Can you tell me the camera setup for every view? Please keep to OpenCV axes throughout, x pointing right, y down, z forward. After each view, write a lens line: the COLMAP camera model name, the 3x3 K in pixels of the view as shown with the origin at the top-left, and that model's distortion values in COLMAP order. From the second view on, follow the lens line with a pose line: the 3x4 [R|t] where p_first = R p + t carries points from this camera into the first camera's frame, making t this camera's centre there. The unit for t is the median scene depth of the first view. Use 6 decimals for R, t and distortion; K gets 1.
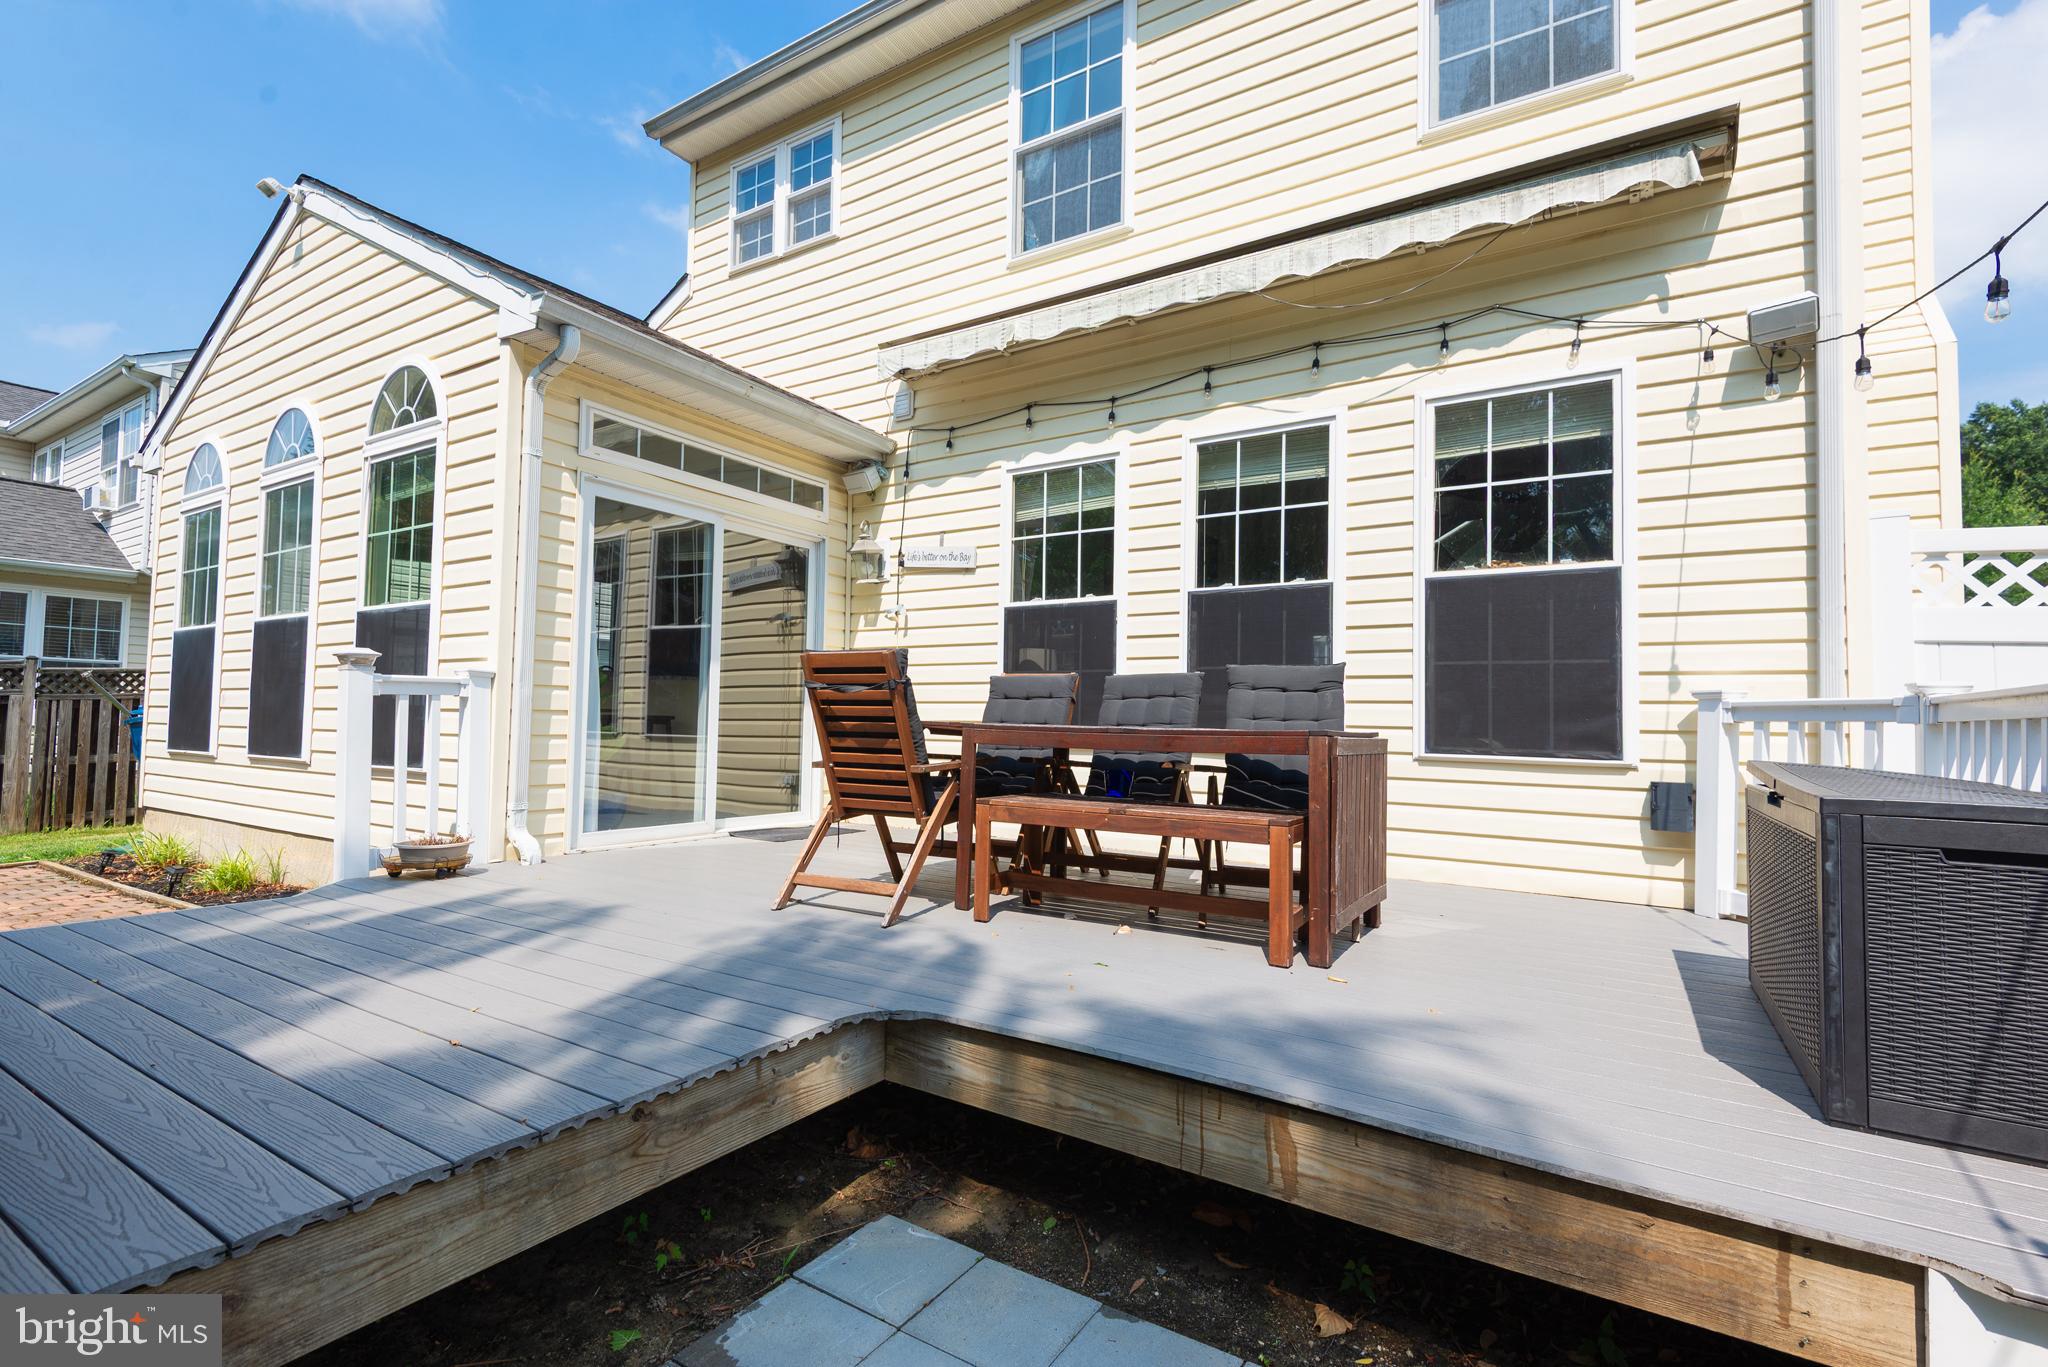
lens RADIAL K [[921.1, 0, 1027.8], [0, 921.1, 682.8], [0, 0, 1]] dist [0.041416, -0.025016]
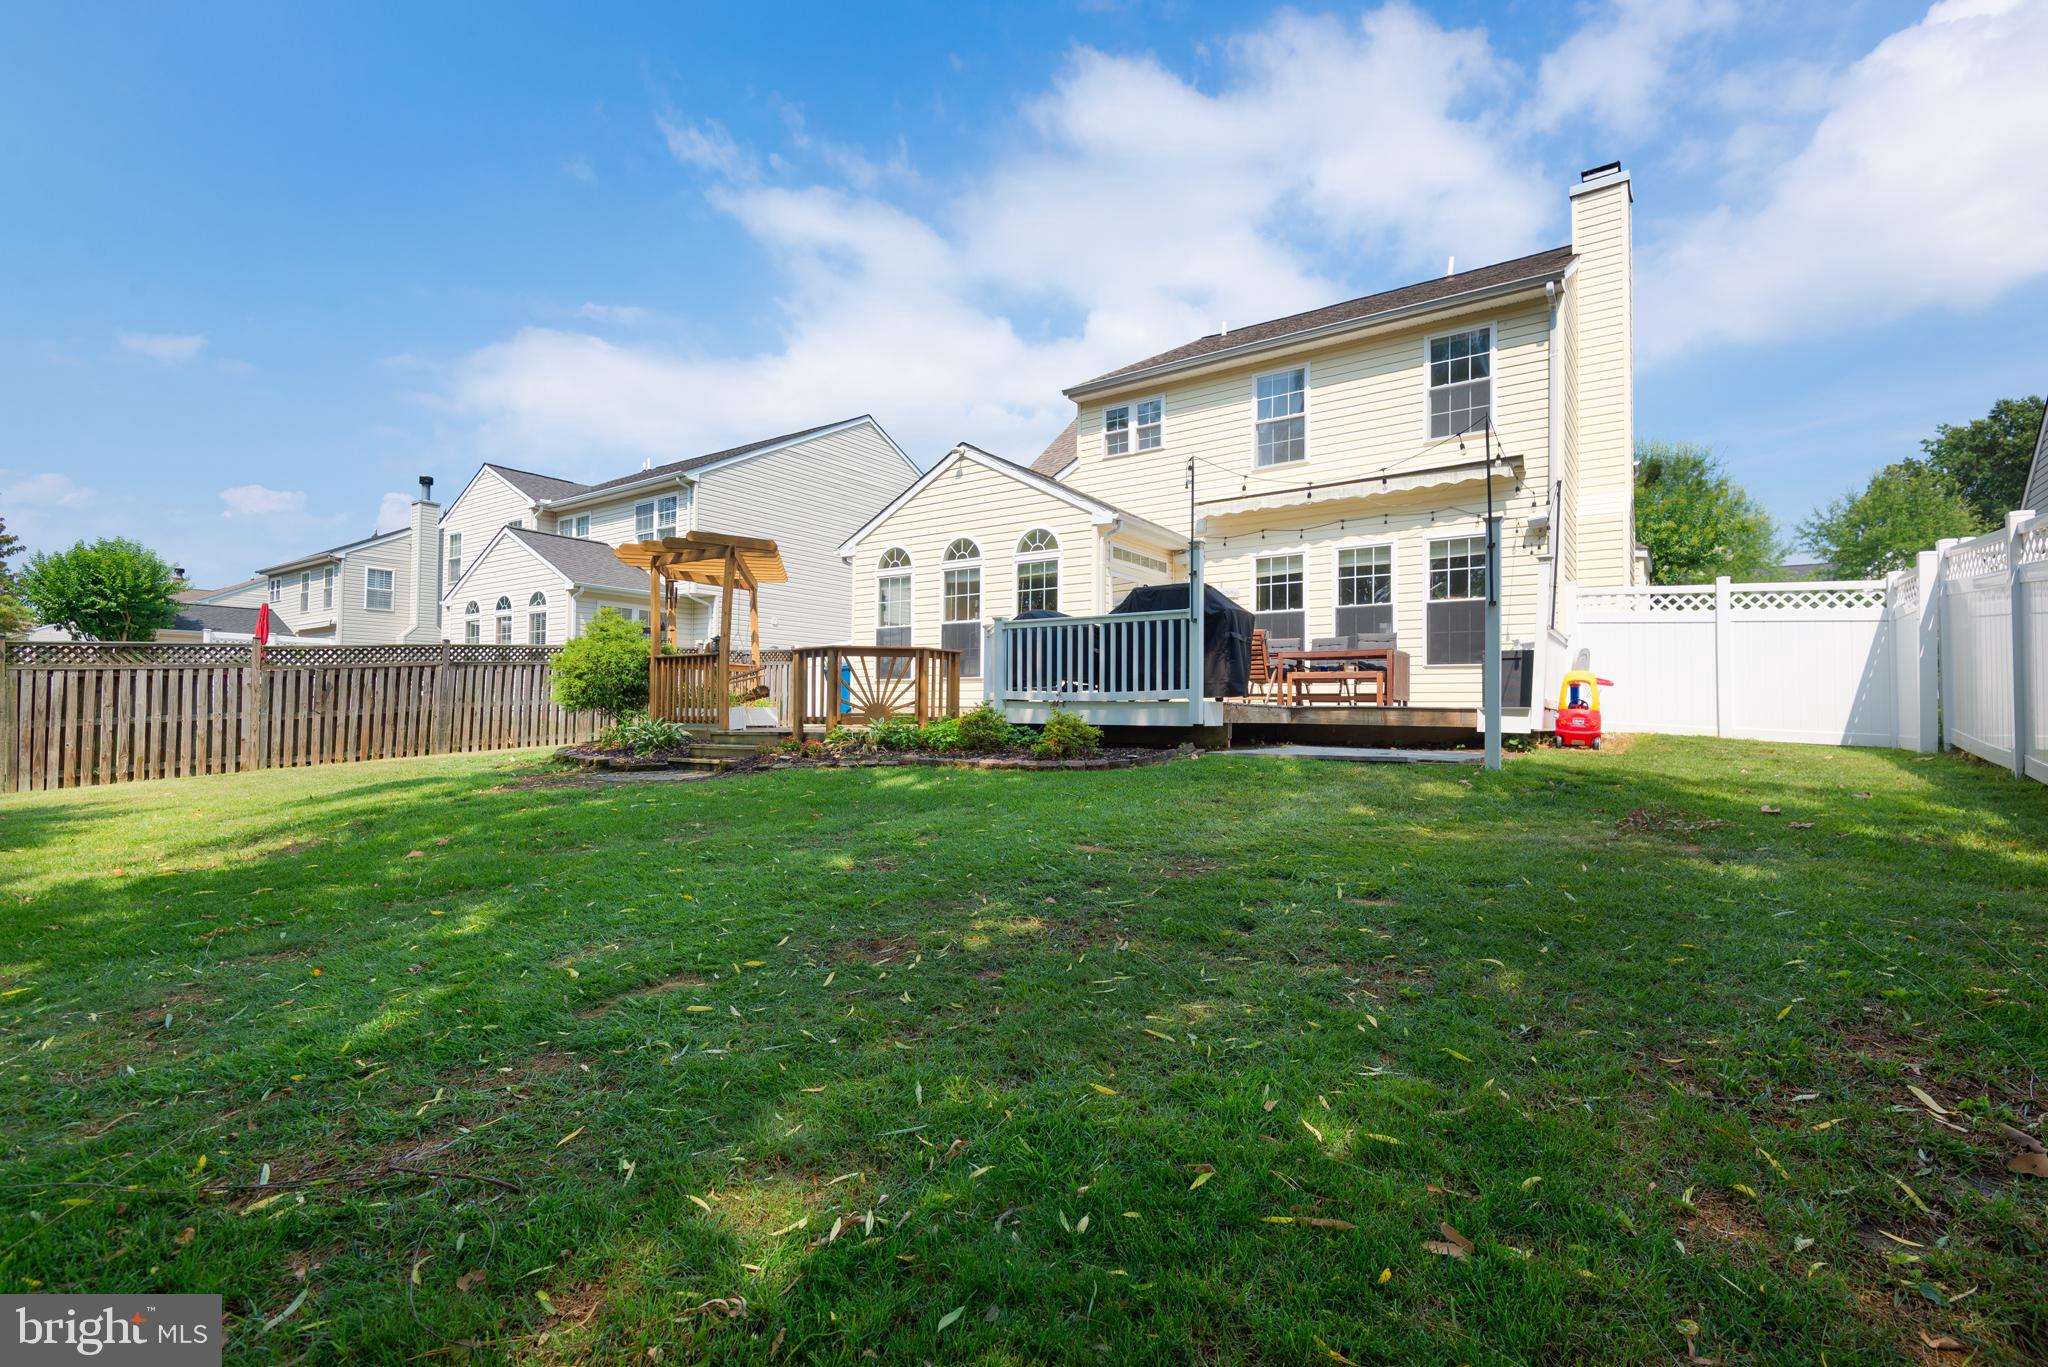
lens RADIAL K [[921.1, 0, 1027.8], [0, 921.1, 682.8], [0, 0, 1]] dist [0.041416, -0.025016]
pose [[0.998347, -0.009934, -0.056613, -0.536720], [0.010493, 0.999899, 0.009579, 0.078244], [0.056512, -0.010158, 0.998350, -1.622768]]
